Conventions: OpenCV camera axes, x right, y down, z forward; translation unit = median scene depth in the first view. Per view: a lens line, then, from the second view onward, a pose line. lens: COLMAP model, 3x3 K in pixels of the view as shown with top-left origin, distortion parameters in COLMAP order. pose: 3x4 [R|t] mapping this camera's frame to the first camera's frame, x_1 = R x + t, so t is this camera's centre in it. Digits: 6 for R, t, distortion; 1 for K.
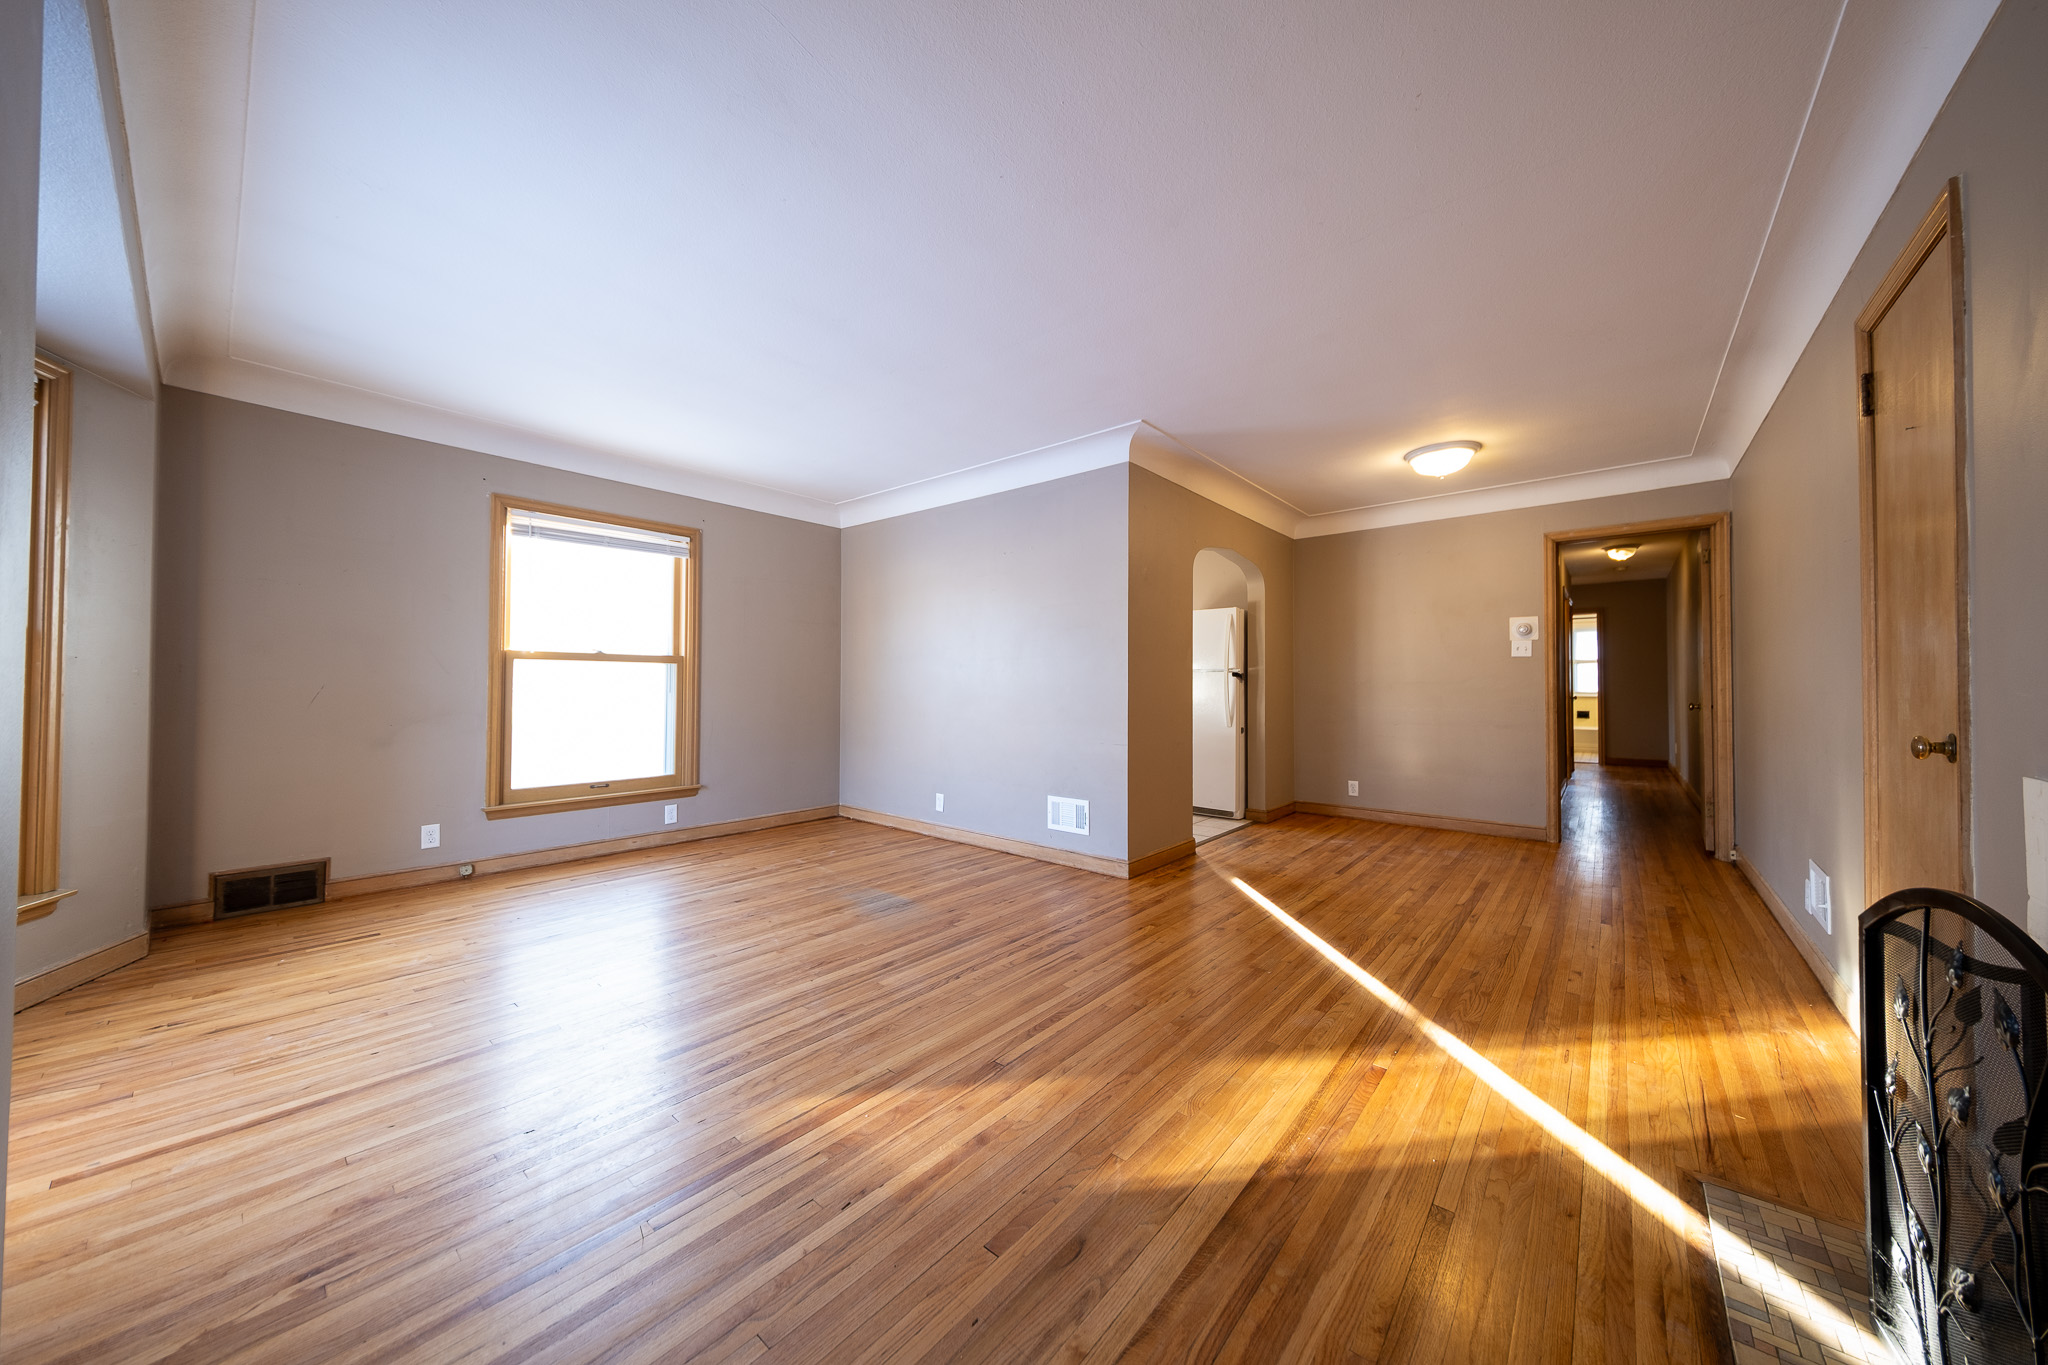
lens RADIAL K [[689.6, 0, 1018.4], [0, 689.6, 672.4], [0, 0, 1]] dist [0.008662, -0.003231]
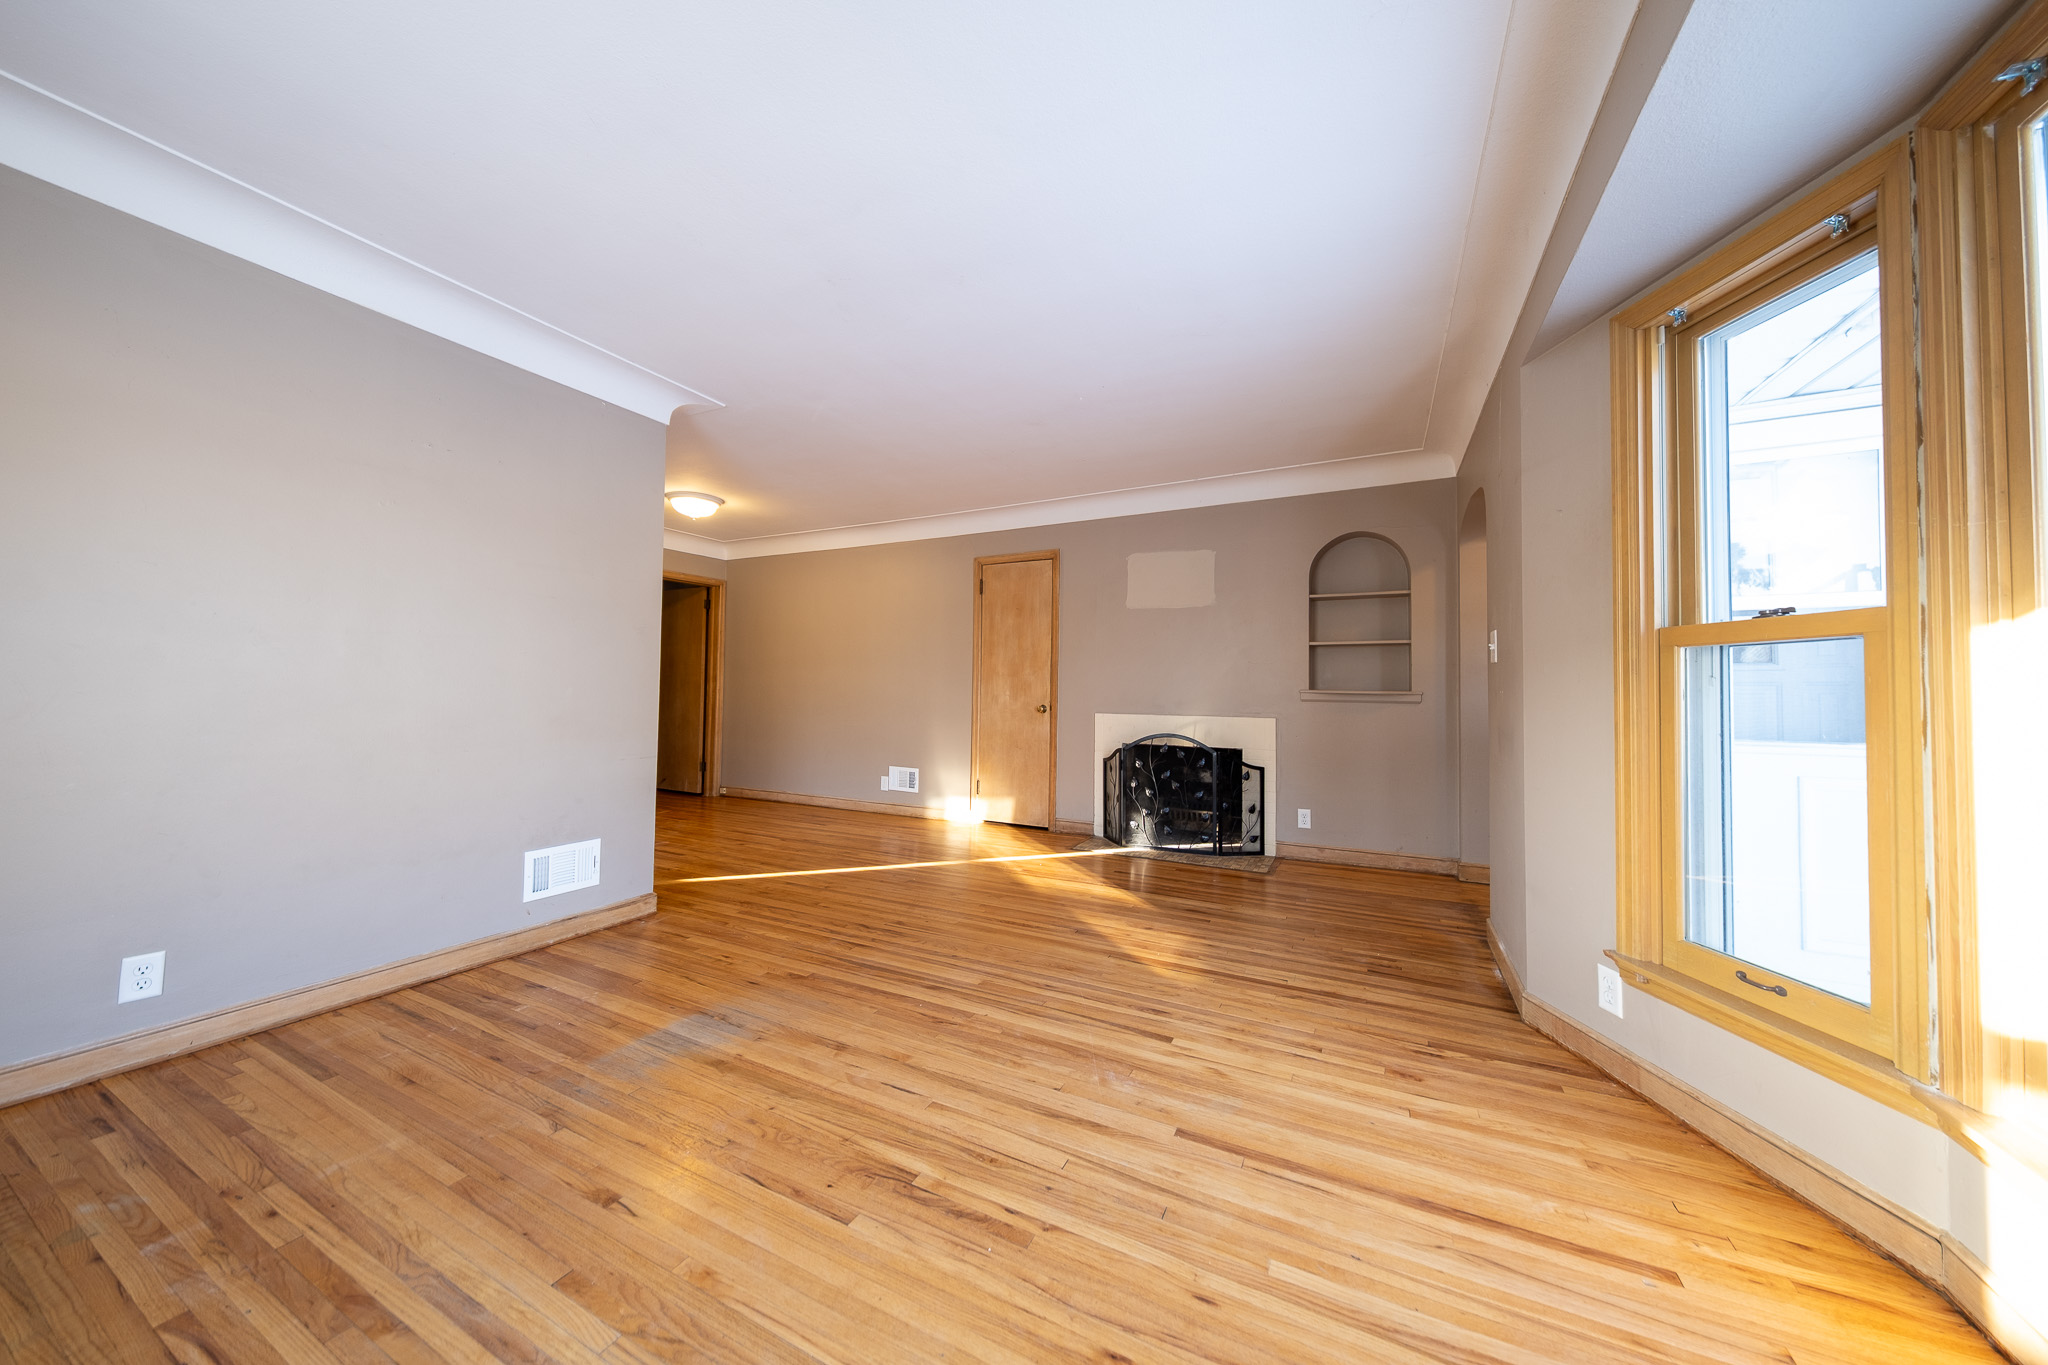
lens RADIAL K [[689.6, 0, 1018.4], [0, 689.6, 672.4], [0, 0, 1]] dist [0.008662, -0.003231]
pose [[-0.230401, 0.020177, 0.972887, -1.041727], [-0.029318, 0.999187, -0.027665, 0.016156], [-0.972654, -0.034897, -0.229622, 1.024422]]
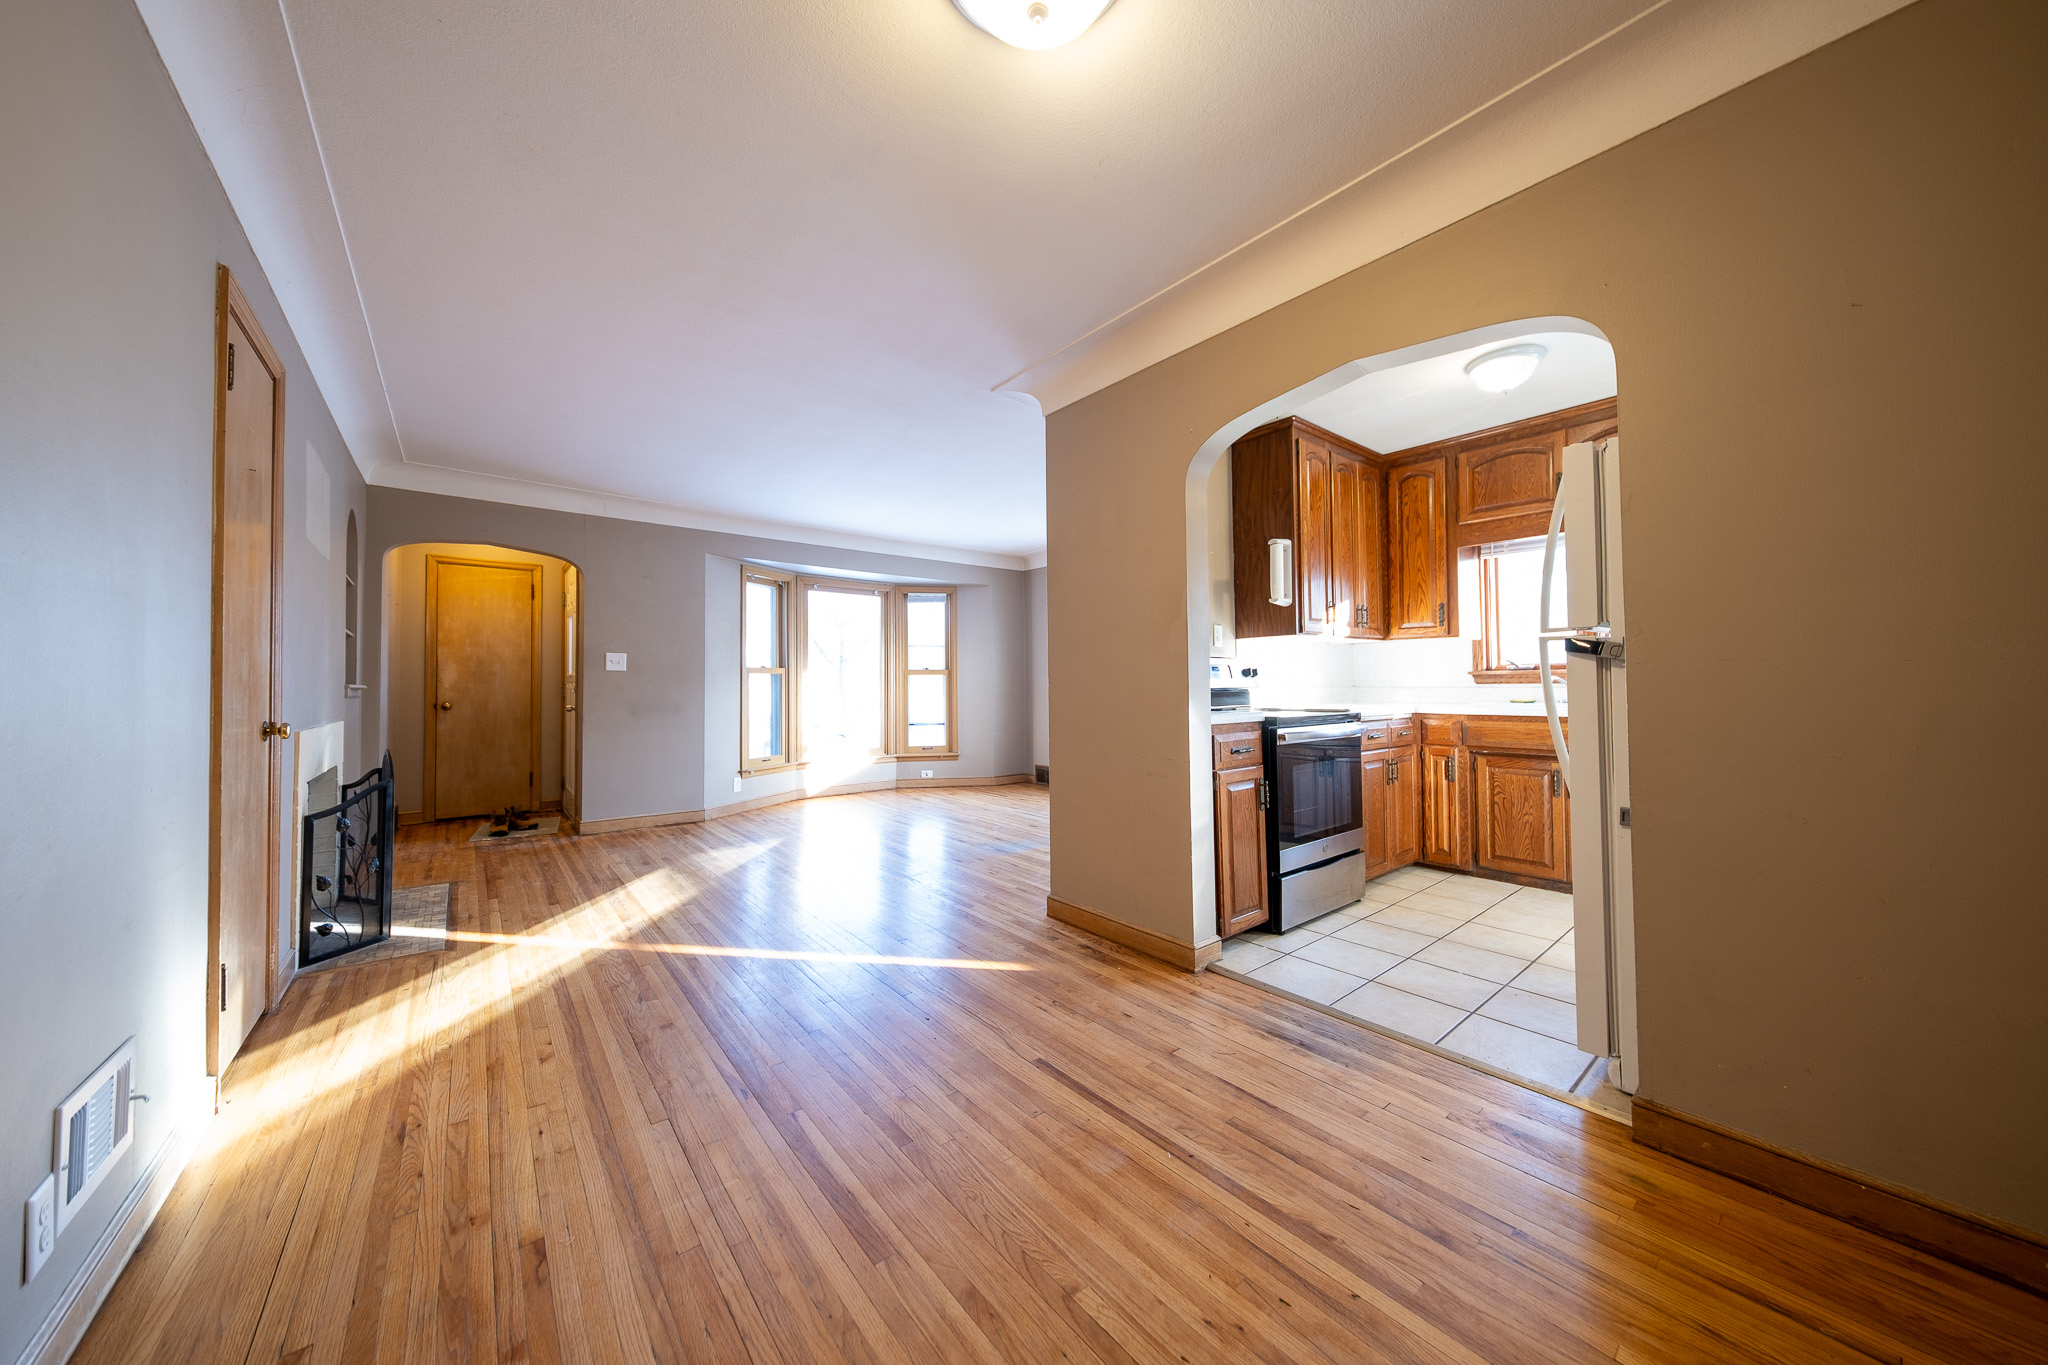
lens RADIAL K [[689.6, 0, 1018.4], [0, 689.6, 672.4], [0, 0, 1]] dist [0.008662, -0.003231]
pose [[-0.187541, -0.022708, -0.981994, 1.320945], [0.025054, 0.999297, -0.027893, 0.036222], [0.981937, -0.029834, -0.186840, 1.499845]]
